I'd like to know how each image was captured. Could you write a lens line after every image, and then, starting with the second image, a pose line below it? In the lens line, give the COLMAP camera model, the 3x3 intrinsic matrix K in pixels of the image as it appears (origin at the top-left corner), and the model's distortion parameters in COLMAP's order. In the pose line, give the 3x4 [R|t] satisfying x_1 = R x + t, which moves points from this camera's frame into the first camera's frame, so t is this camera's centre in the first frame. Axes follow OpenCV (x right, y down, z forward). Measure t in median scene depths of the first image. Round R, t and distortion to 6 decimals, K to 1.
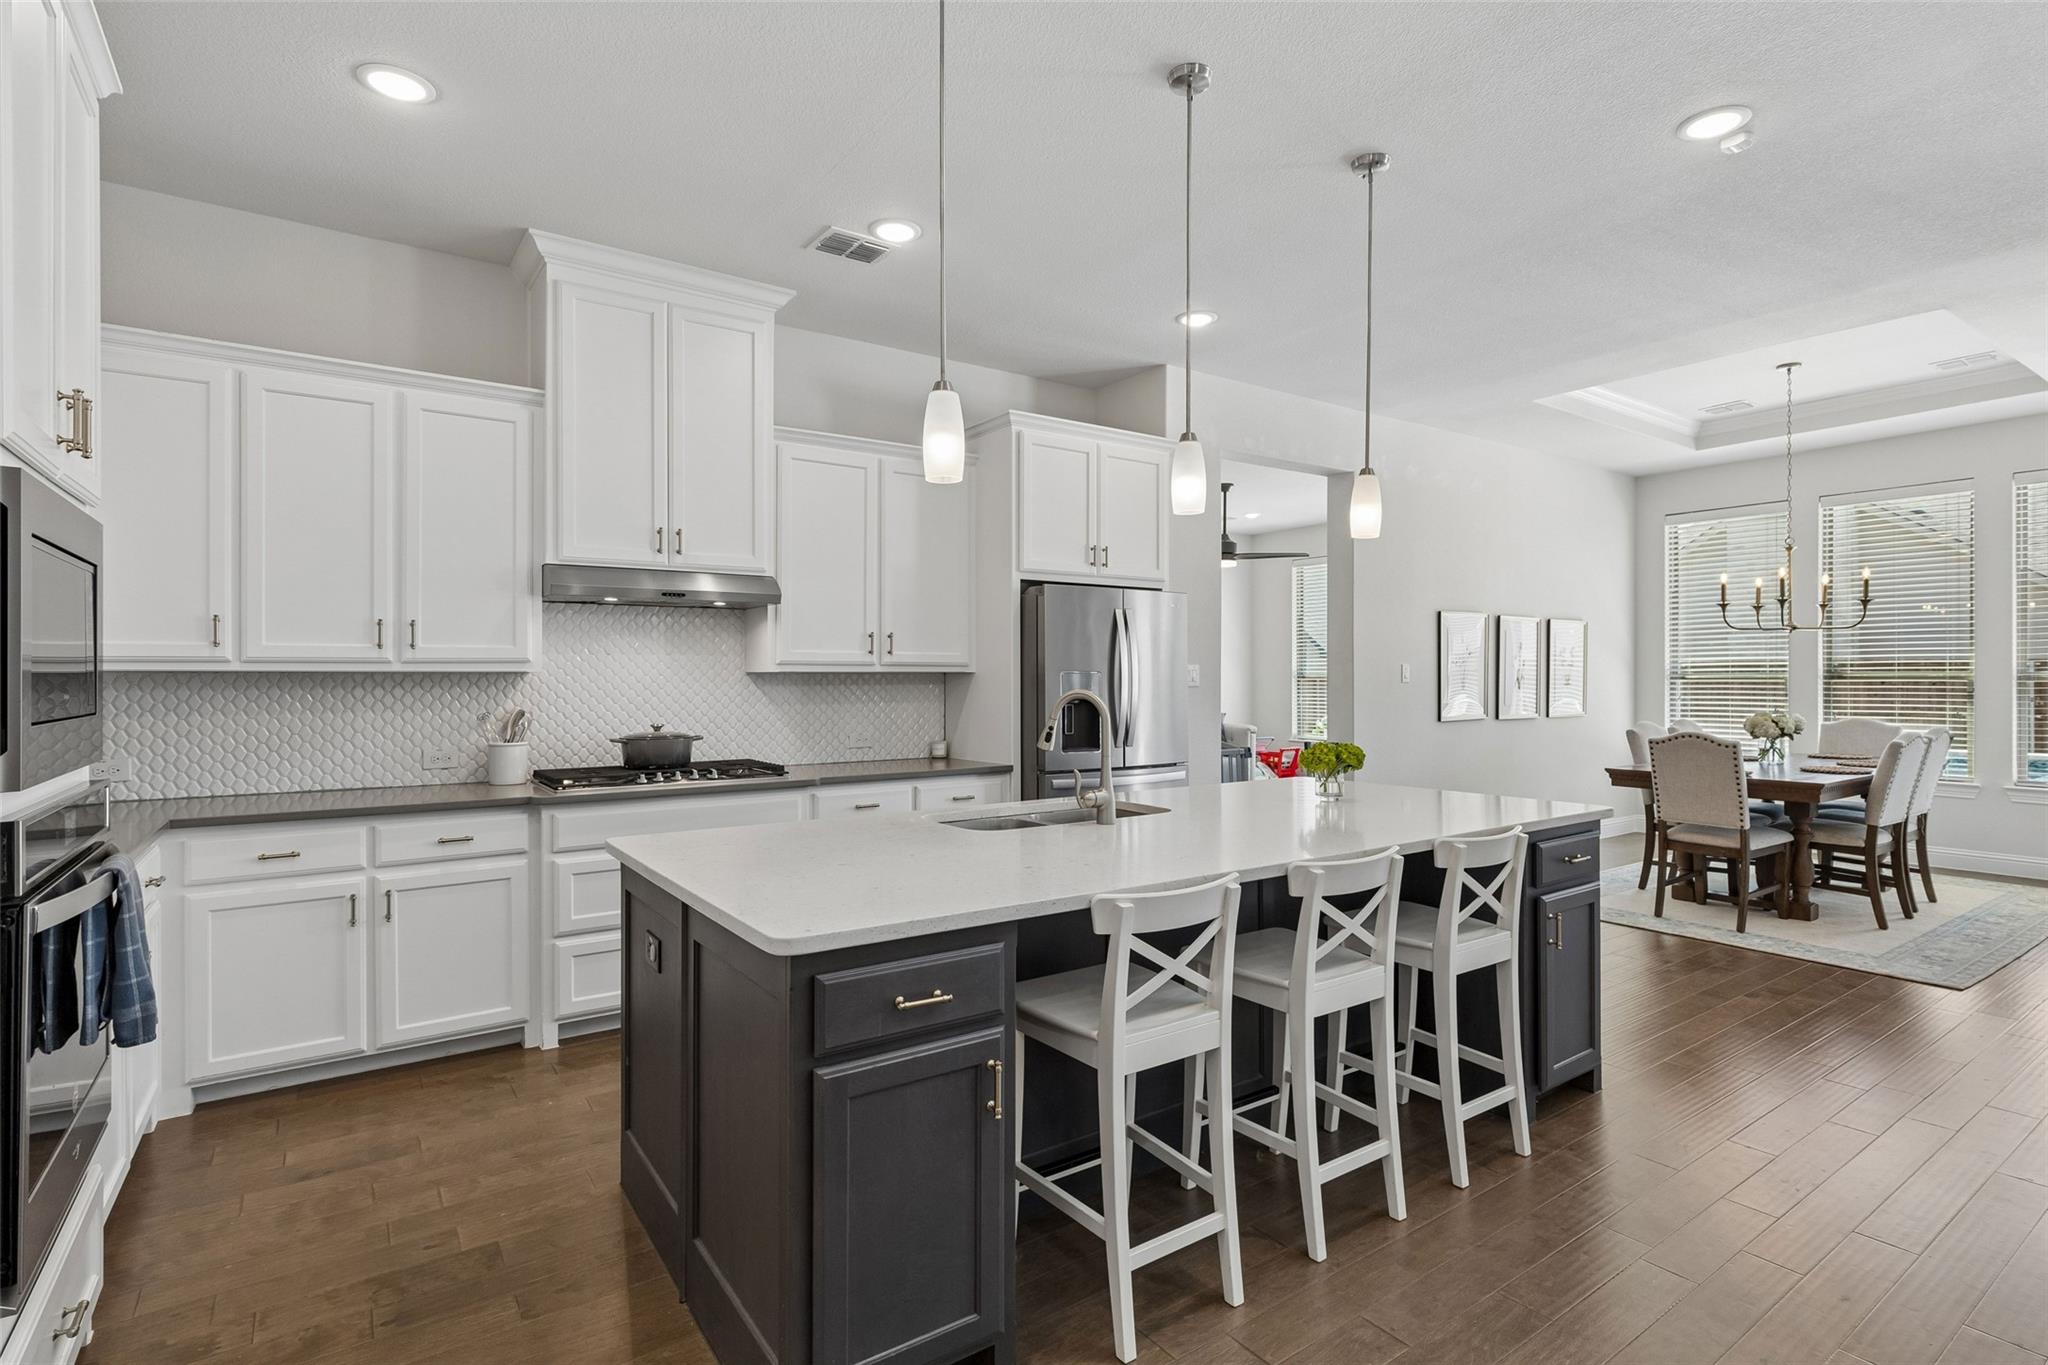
lens RADIAL K [[1018.6, 0, 1019.6], [0, 1018.6, 670.0], [0, 0, 1]] dist [-0.001788, 0.000122]
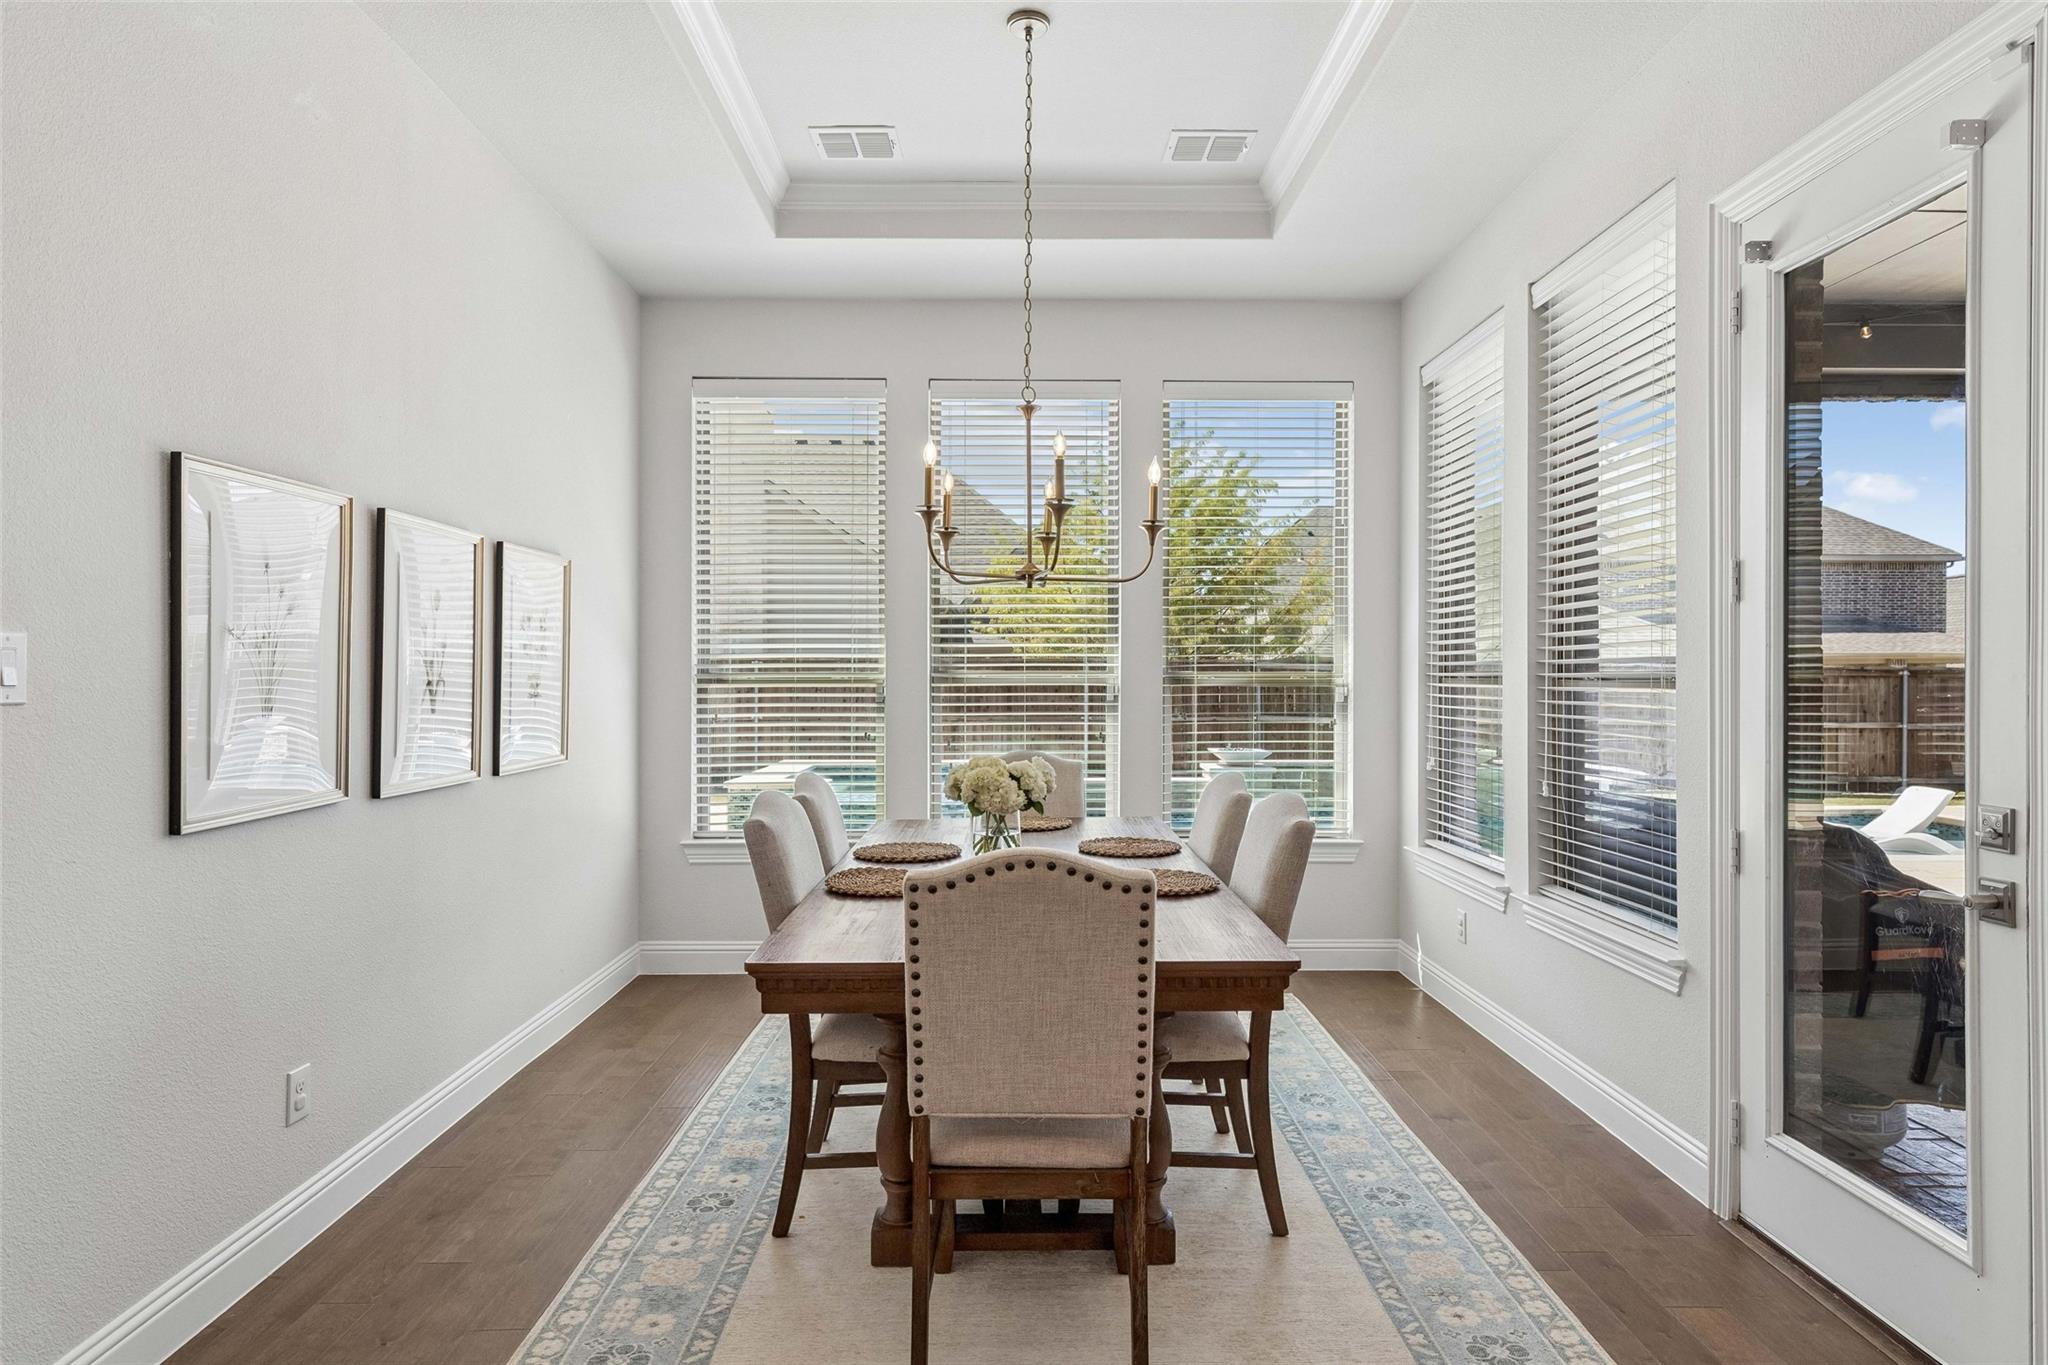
lens RADIAL K [[1133.7, 0, 1024.4], [0, 1133.7, 677.3], [0, 0, 1]] dist [0.013784, -0.000029]
pose [[0.550534, -0.000453, 0.834813, 0.262917], [-0.006165, 0.999970, 0.004608, 0.002561], [-0.834790, -0.007684, 0.550515, 0.593429]]
